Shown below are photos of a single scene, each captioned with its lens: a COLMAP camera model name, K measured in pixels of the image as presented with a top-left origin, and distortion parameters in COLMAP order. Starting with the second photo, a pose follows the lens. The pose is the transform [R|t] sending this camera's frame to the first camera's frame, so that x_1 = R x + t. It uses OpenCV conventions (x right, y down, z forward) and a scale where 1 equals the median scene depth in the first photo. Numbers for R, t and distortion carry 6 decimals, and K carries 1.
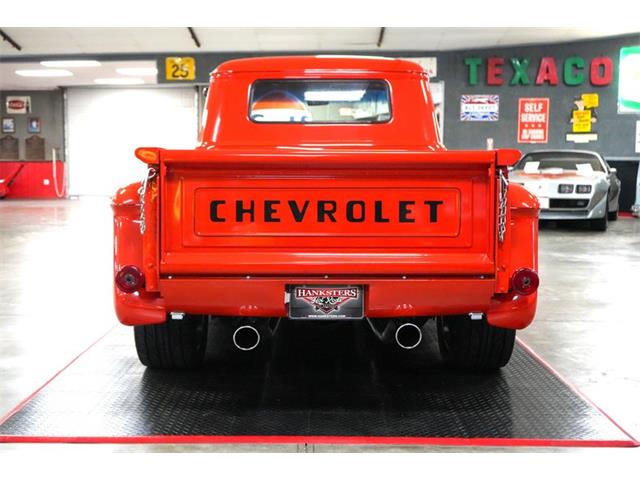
lens RADIAL K [[823.7, 0, 320.0], [0, 823.7, 240.0], [0, 0, 1]] dist [-0.017076, 0.019414]
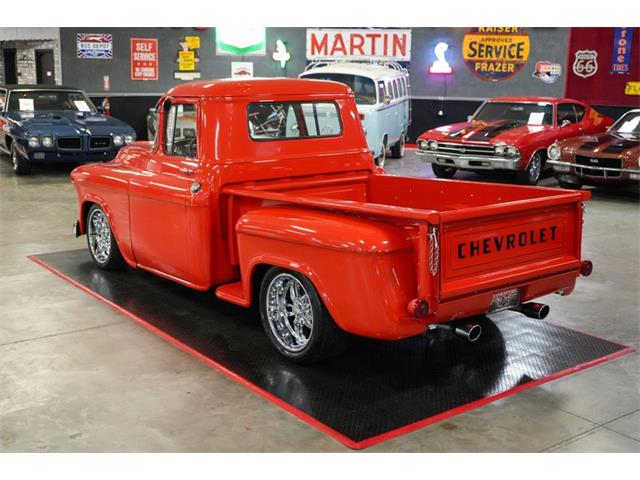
lens RADIAL K [[789.9, 0, 320.0], [0, 789.9, 240.0], [0, 0, 1]] dist [0.008514, -0.017694]
pose [[0.792814, -0.124593, 0.596592, -0.209823], [0.046822, 0.988440, 0.144204, -0.048676], [-0.607662, -0.086394, 0.789483, 0.012429]]
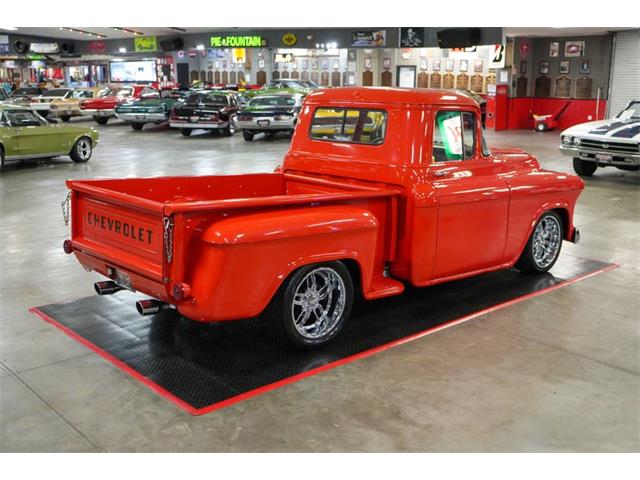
lens RADIAL K [[730.4, 0, 320.0], [0, 730.4, 240.0], [0, 0, 1]] dist [-0.002857, 0.007281]
pose [[0.665800, 0.165378, -0.727571, 0.261706], [-0.071948, 0.984813, 0.158010, -0.052028], [0.742653, -0.052856, 0.667587, 0.053092]]
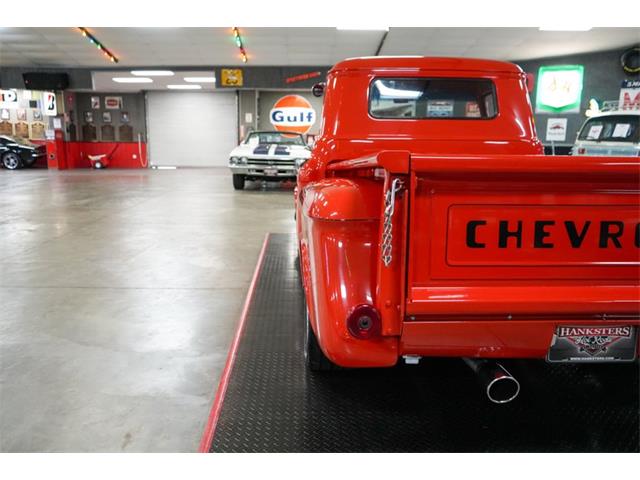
lens RADIAL K [[508.9, 0, 320.0], [0, 508.9, 240.0], [0, 0, 1]] dist [-0.011455, 0.000384]
pose [[0.999170, 0.001474, 0.040715, -0.053858], [-0.005332, 0.995481, 0.094813, -0.013753], [-0.040391, -0.094952, 0.994662, 0.097205]]
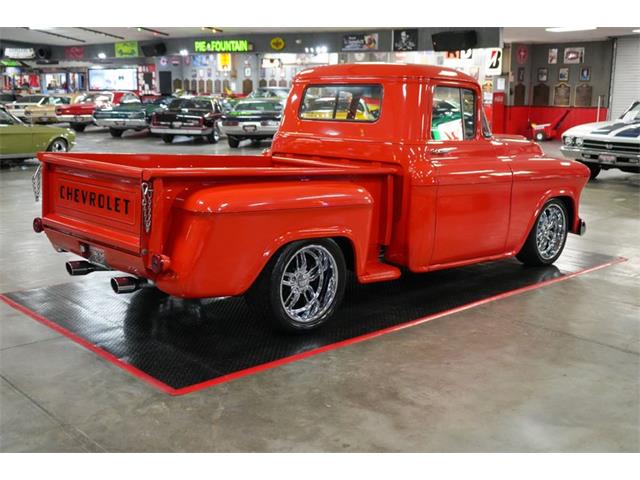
lens RADIAL K [[764.3, 0, 320.0], [0, 764.3, 240.0], [0, 0, 1]] dist [0.003233, 0.004801]
pose [[0.676629, 0.147390, -0.721422, 0.257654], [-0.078837, 0.988631, 0.128040, -0.033522], [0.732092, -0.029760, 0.680556, 0.057120]]
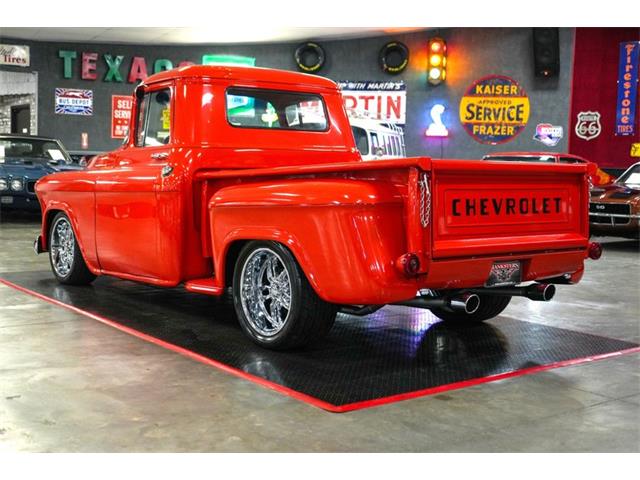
lens RADIAL K [[838.8, 0, 320.0], [0, 838.8, 240.0], [0, 0, 1]] dist [0.008868, -0.022763]
pose [[0.787671, -0.040983, 0.614731, -0.203517], [0.036064, 0.999141, 0.020400, -0.003478], [-0.615039, 0.006101, 0.788473, 0.017696]]
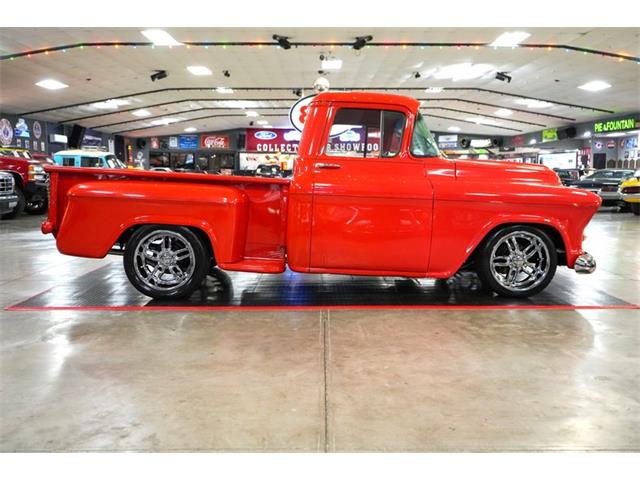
lens RADIAL K [[603.8, 0, 320.0], [0, 603.8, 240.0], [0, 0, 1]] dist [-0.003854, 0.002920]
pose [[0.021248, 0.106365, -0.994100, 0.336413], [-0.096468, 0.989903, 0.103854, -0.027588], [0.995109, 0.093692, 0.031294, 0.303276]]
